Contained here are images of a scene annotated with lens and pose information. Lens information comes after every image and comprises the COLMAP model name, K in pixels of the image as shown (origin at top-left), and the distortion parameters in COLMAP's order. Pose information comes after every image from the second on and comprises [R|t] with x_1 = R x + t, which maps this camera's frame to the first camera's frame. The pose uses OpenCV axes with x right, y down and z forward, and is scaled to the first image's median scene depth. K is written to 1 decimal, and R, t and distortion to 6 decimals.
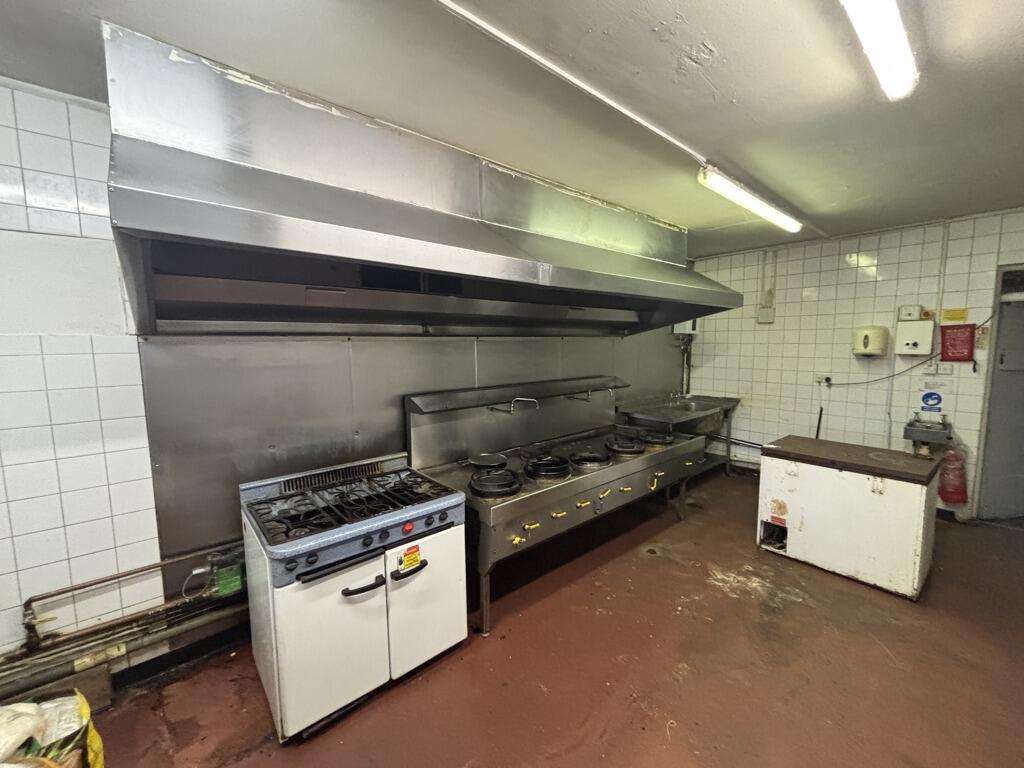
lens RADIAL K [[416.1, 0, 515.5], [0, 416.1, 384.2], [0, 0, 1]] dist [-0.019023, -0.000223]
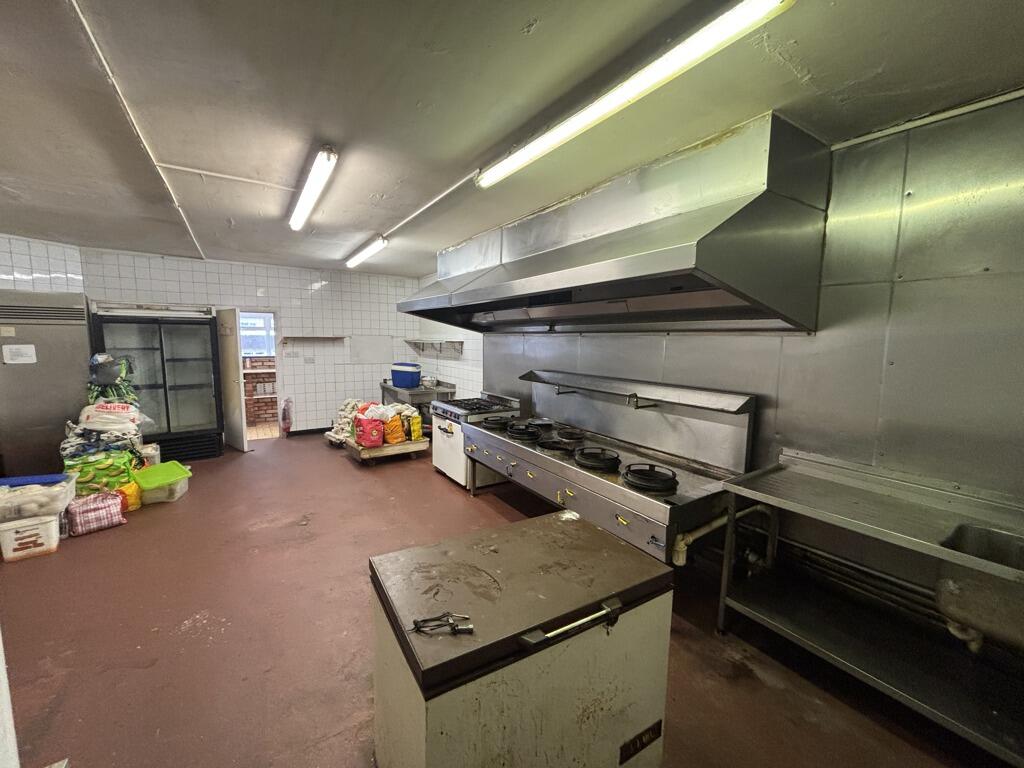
lens RADIAL K [[416.1, 0, 513.6], [0, 416.1, 385.6], [0, 0, 1]] dist [-0.019023, -0.000223]
pose [[-0.150219, 0.119818, -0.981365, 1.286296], [-0.108307, 0.984660, 0.136799, -0.115718], [0.982702, 0.126839, -0.134938, 1.065761]]
